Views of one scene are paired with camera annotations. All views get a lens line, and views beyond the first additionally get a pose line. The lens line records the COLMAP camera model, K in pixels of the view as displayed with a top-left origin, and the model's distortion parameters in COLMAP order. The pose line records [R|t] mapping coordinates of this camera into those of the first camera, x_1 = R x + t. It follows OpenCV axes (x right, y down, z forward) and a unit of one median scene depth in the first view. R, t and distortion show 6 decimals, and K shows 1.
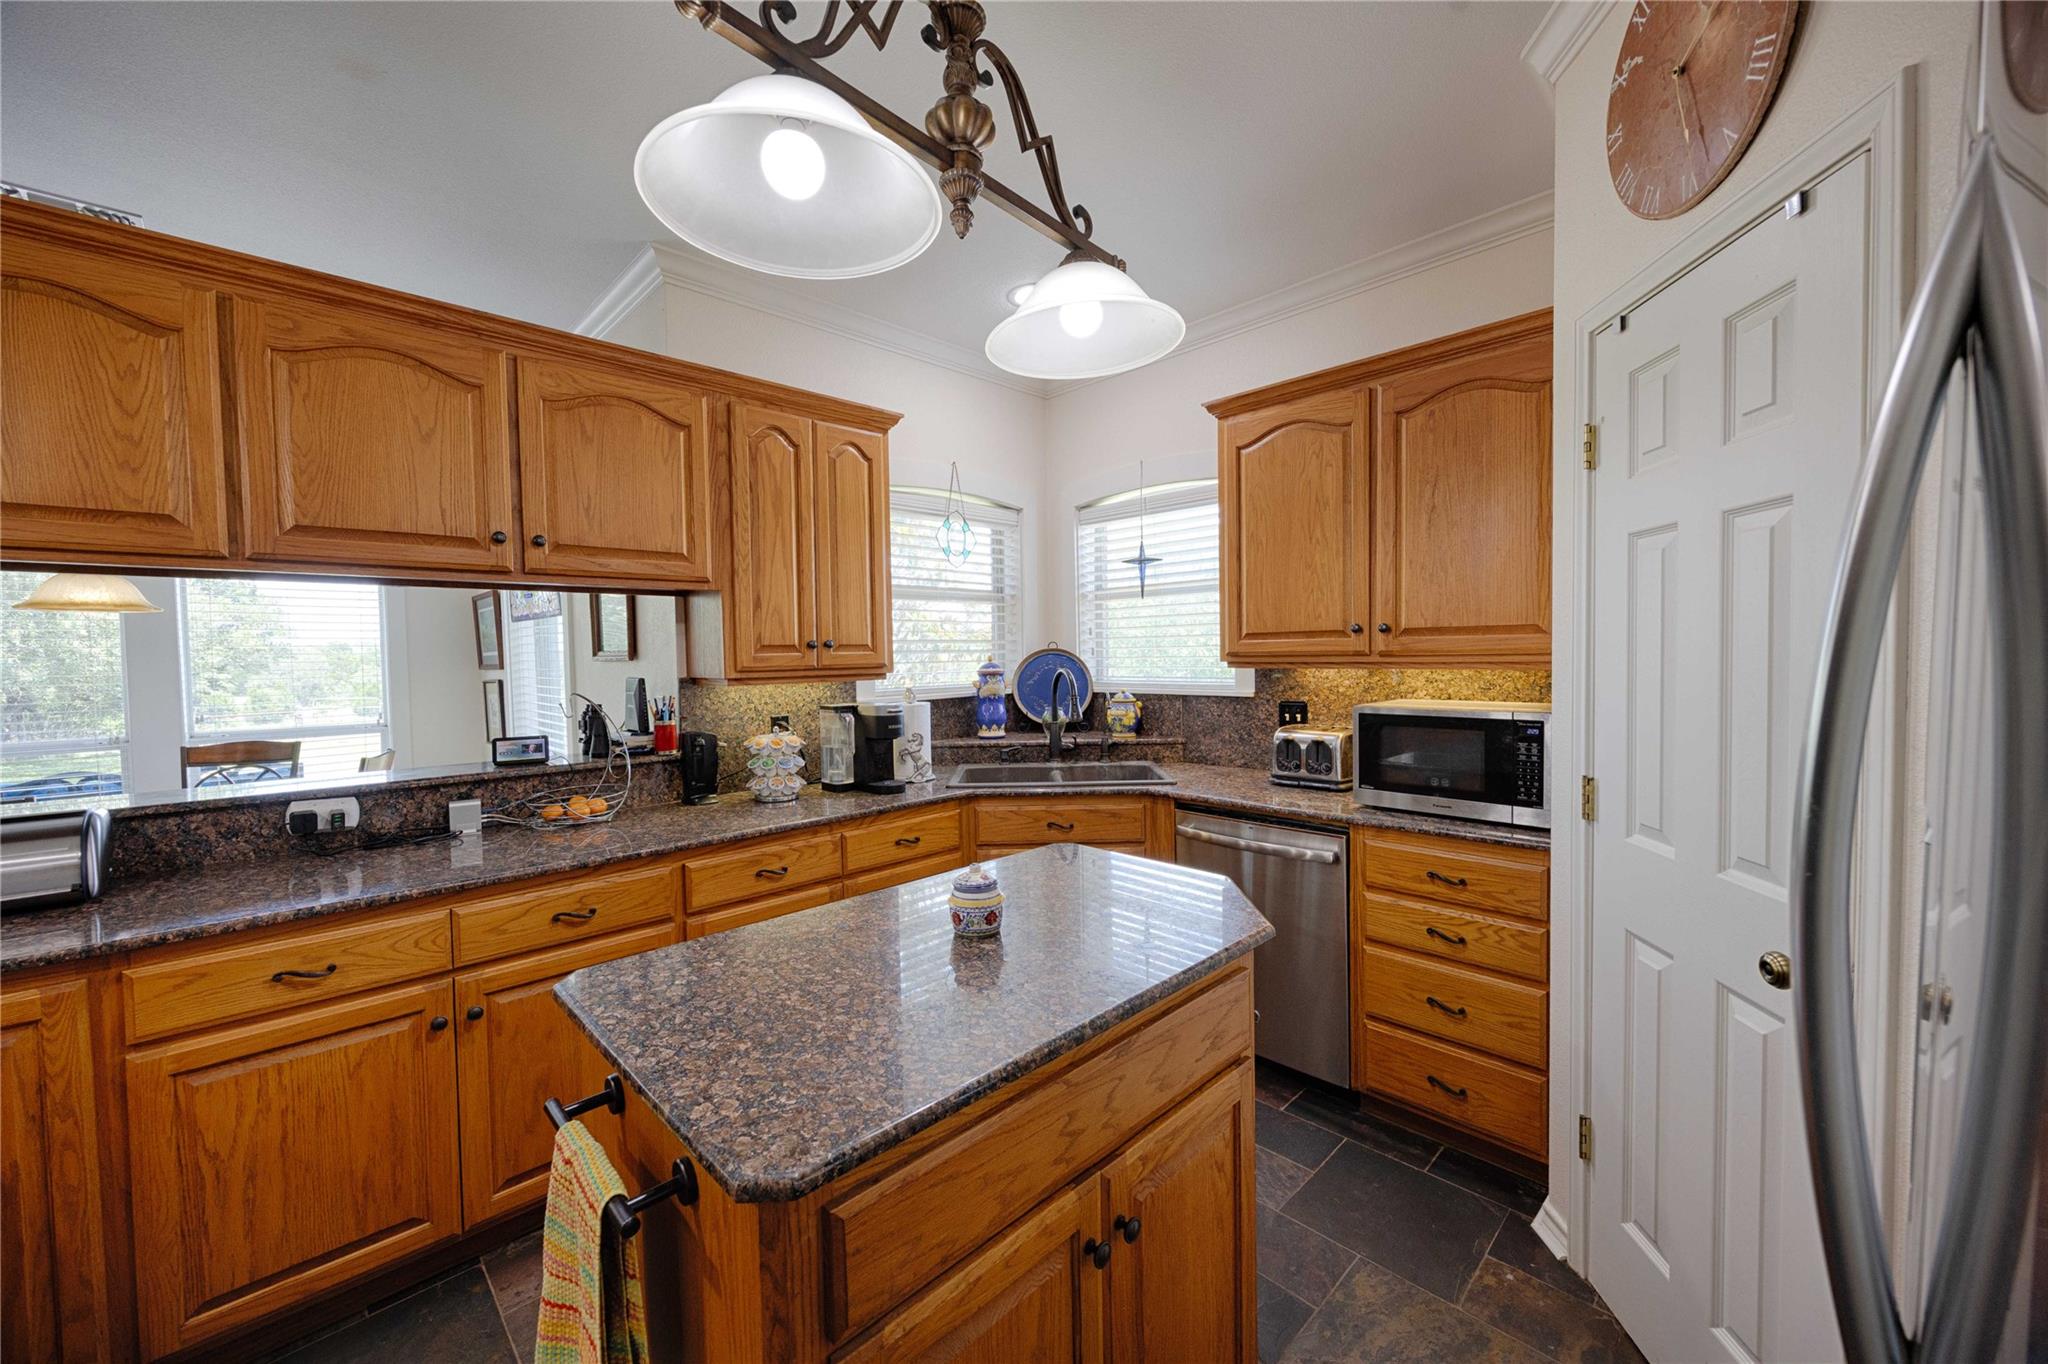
lens RADIAL K [[793.4, 0, 1019.7], [0, 793.4, 684.4], [0, 0, 1]] dist [0.001013, -0.000870]
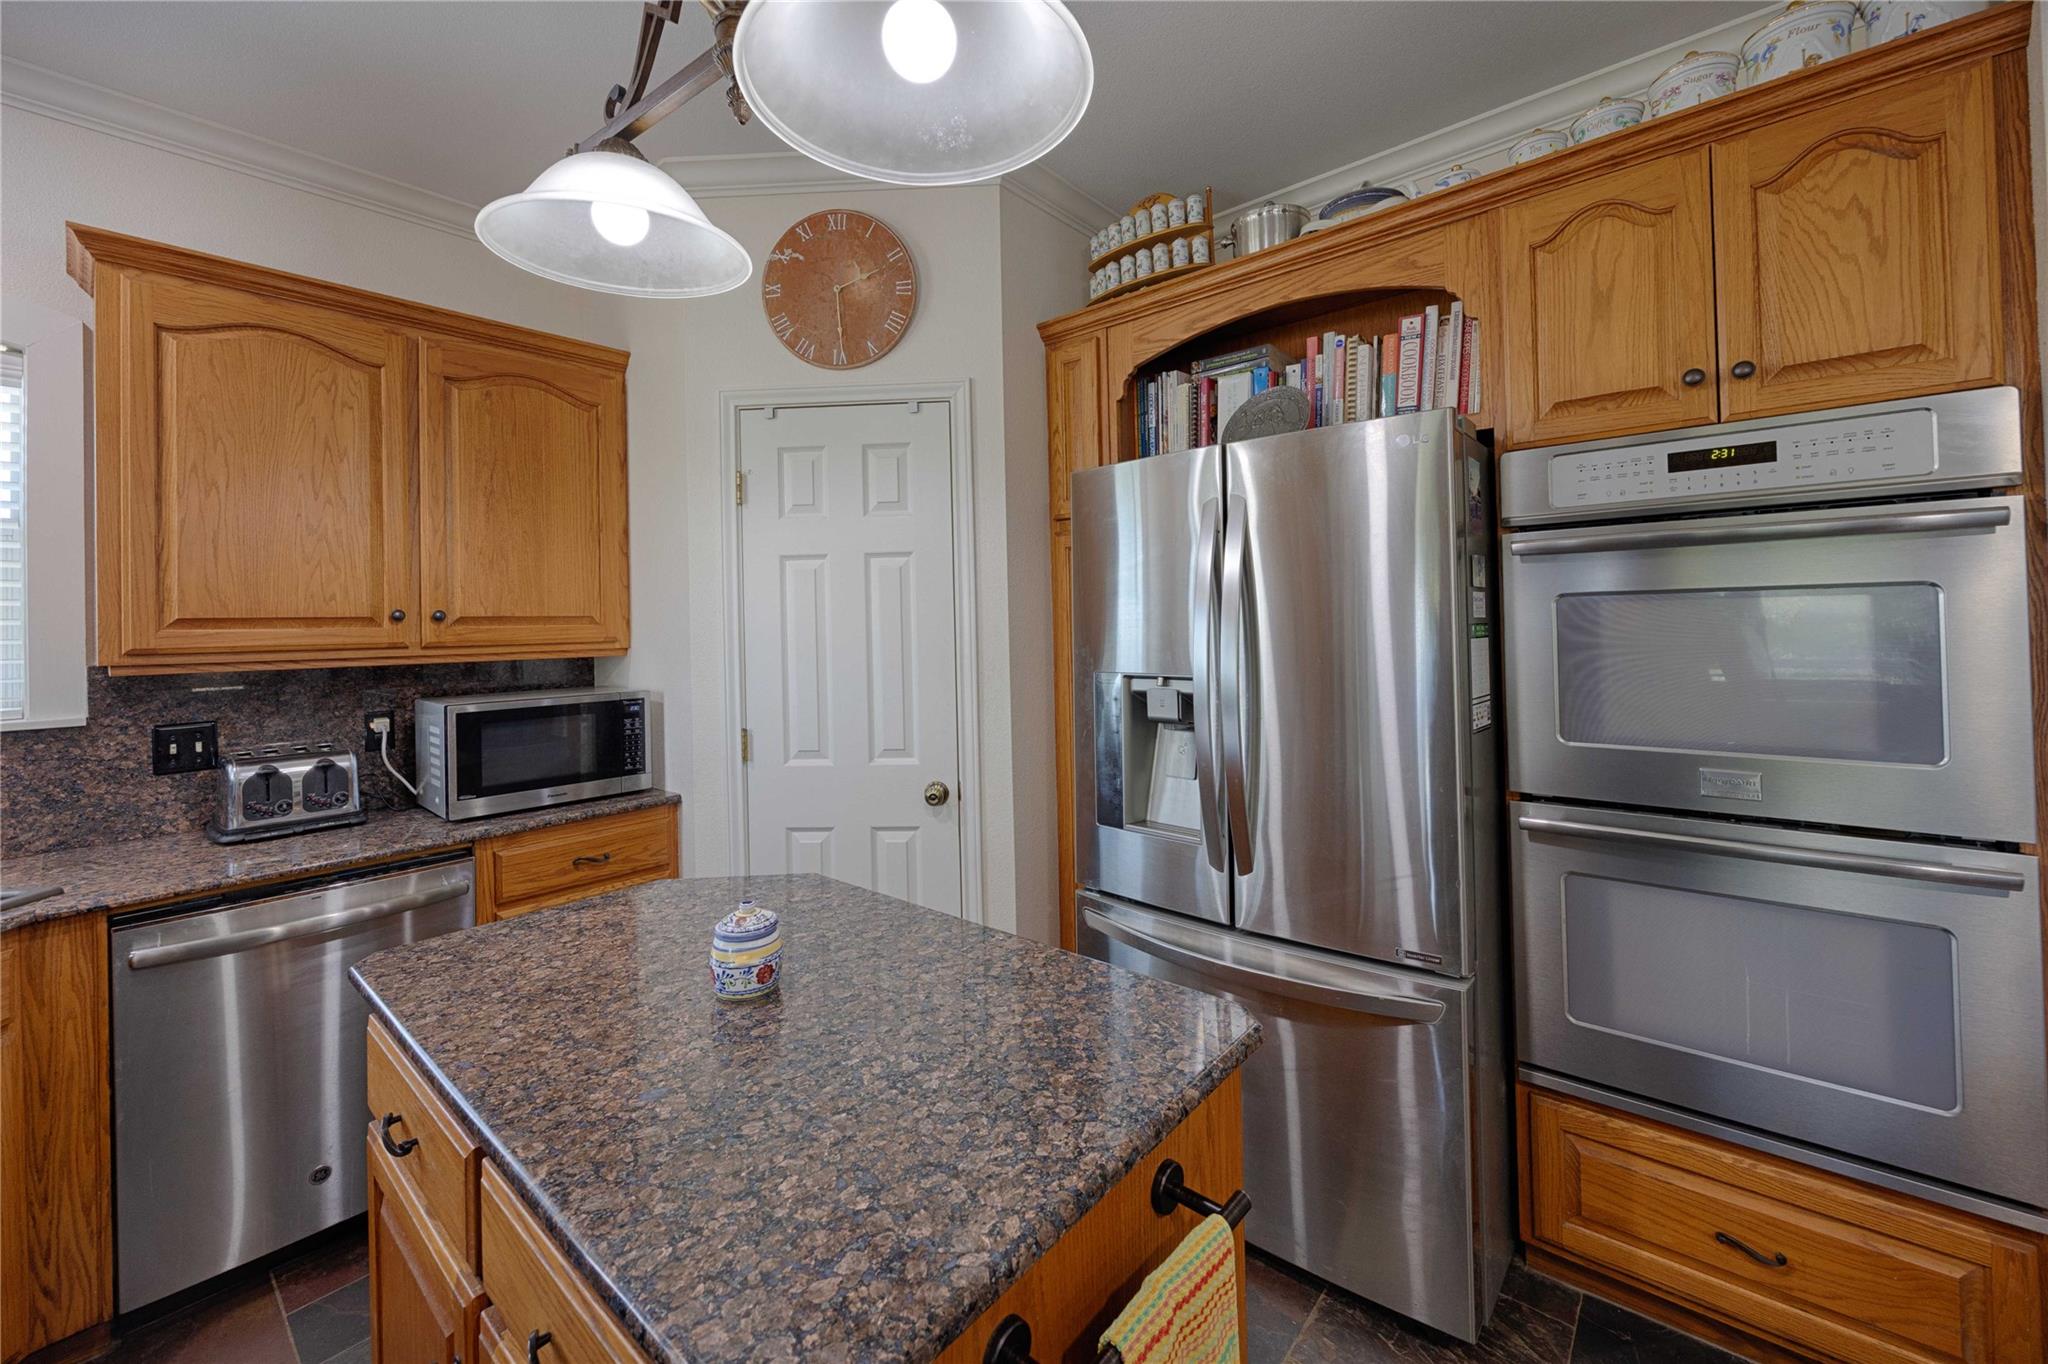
lens RADIAL K [[793.4, 0, 1051.2], [0, 793.4, 617.8], [0, 0, 1]] dist [0.001013, -0.000870]
pose [[-0.104932, 0.025910, 0.994142, -0.492975], [0.064007, 0.997764, -0.019248, -0.009388], [-0.992417, 0.061612, -0.106356, 0.438444]]
